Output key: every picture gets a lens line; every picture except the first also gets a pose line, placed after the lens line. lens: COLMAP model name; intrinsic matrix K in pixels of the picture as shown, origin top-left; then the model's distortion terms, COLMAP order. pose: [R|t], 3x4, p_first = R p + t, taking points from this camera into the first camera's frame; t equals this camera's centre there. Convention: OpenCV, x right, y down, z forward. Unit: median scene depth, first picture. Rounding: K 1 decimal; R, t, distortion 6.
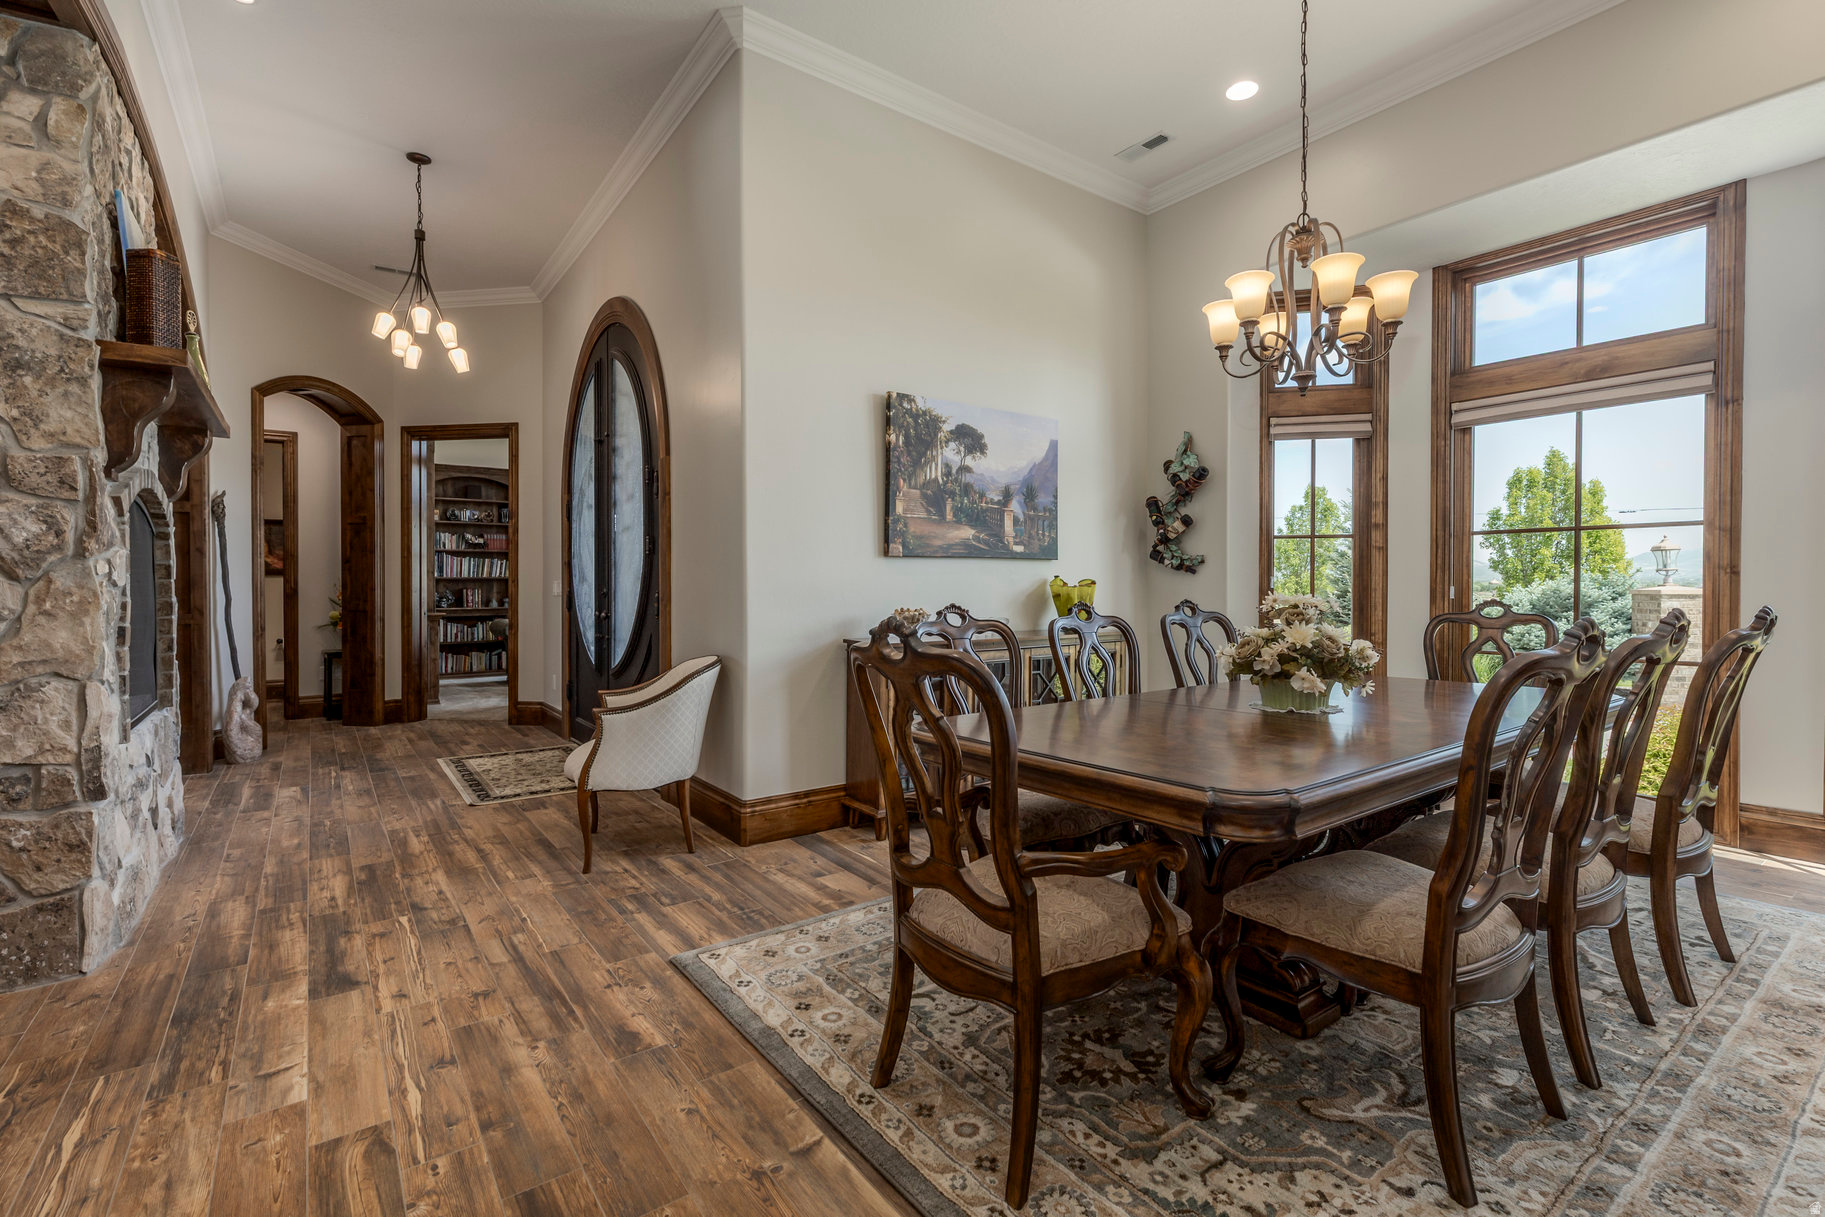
lens RADIAL K [[820.4, 0, 913.0], [0, 820.4, 591.9], [0, 0, 1]] dist [0.006774, -0.000350]
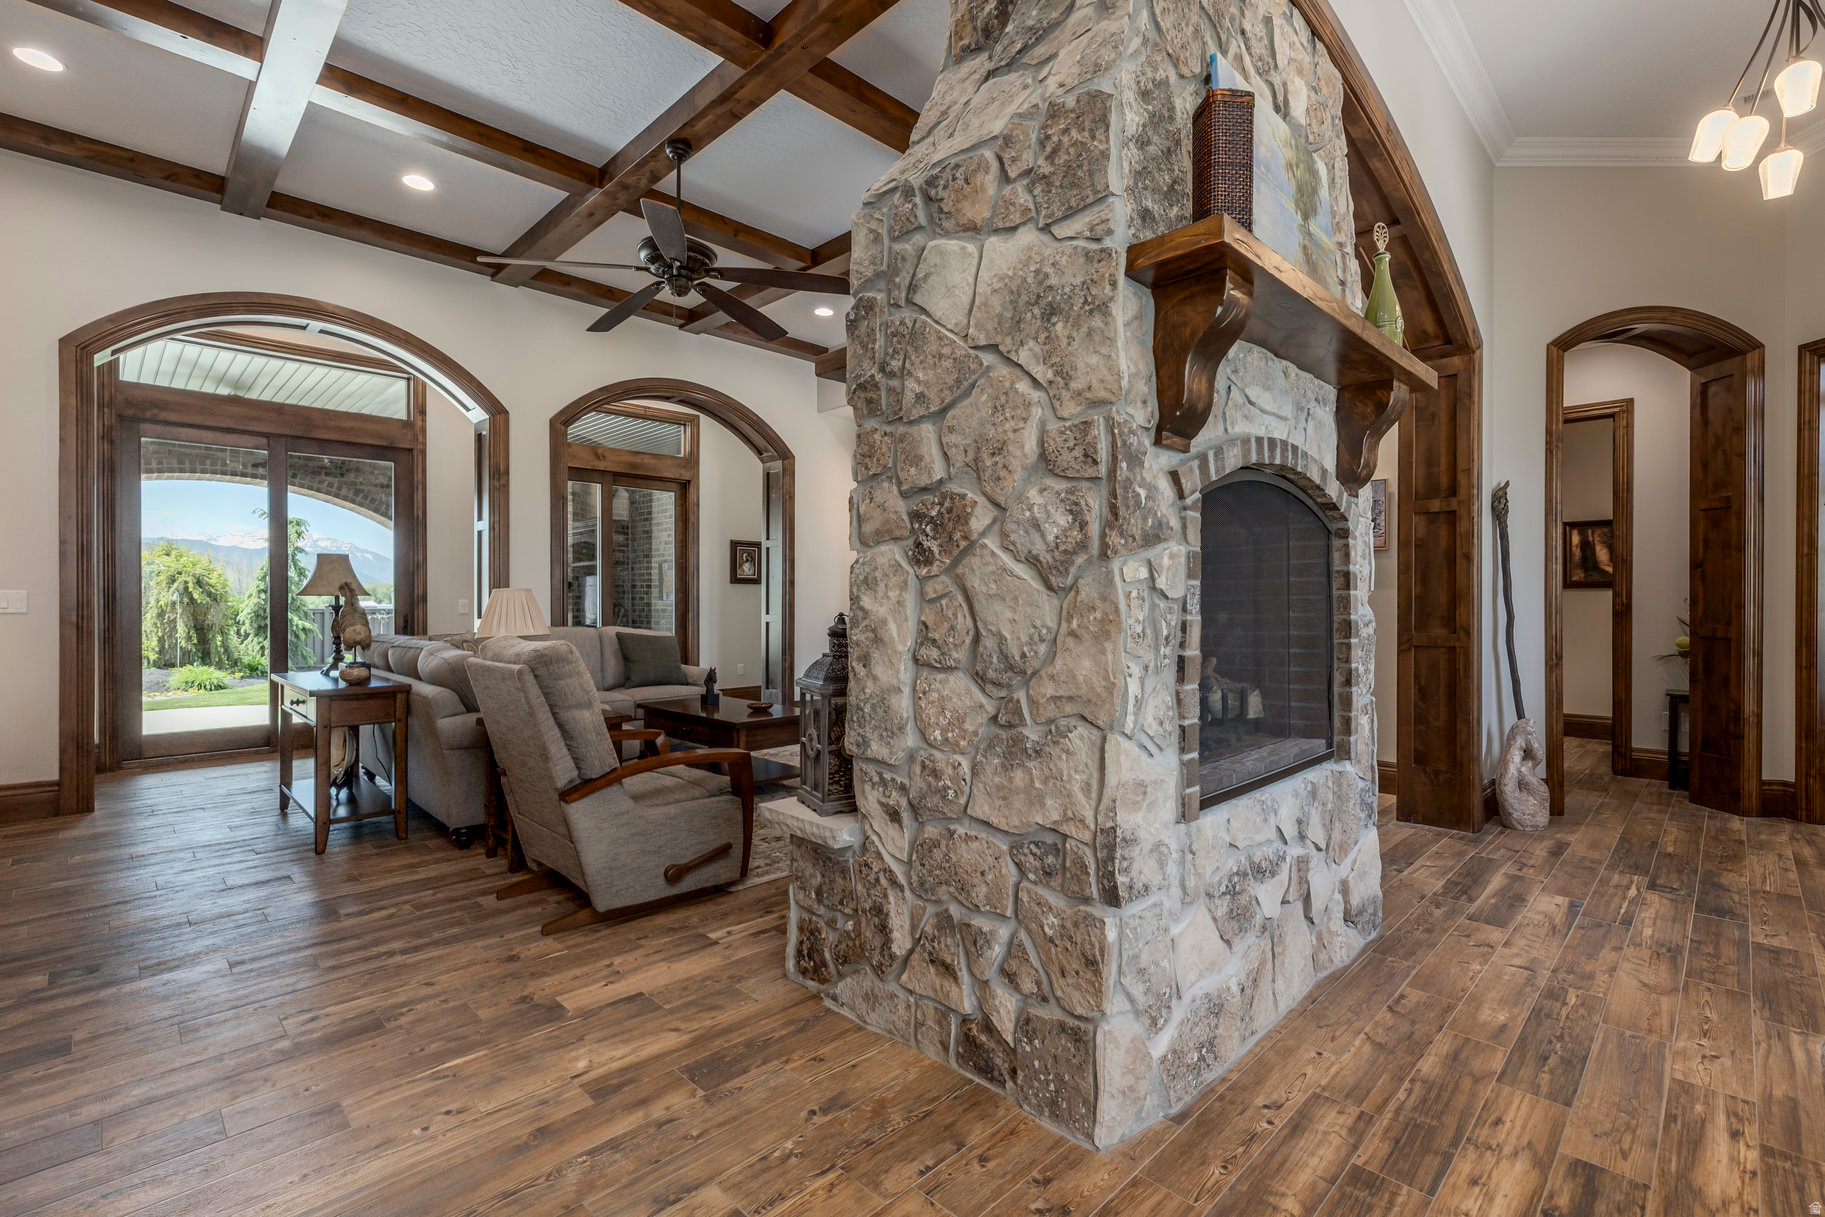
lens RADIAL K [[820.4, 0, 907.0], [0, 820.4, 600.5], [0, 0, 1]] dist [0.006774, -0.000350]
pose [[0.157441, 0.001914, -0.987526, -0.233984], [-0.010481, 0.999945, 0.000267, -0.002233], [0.987473, 0.010308, 0.157453, 0.504878]]
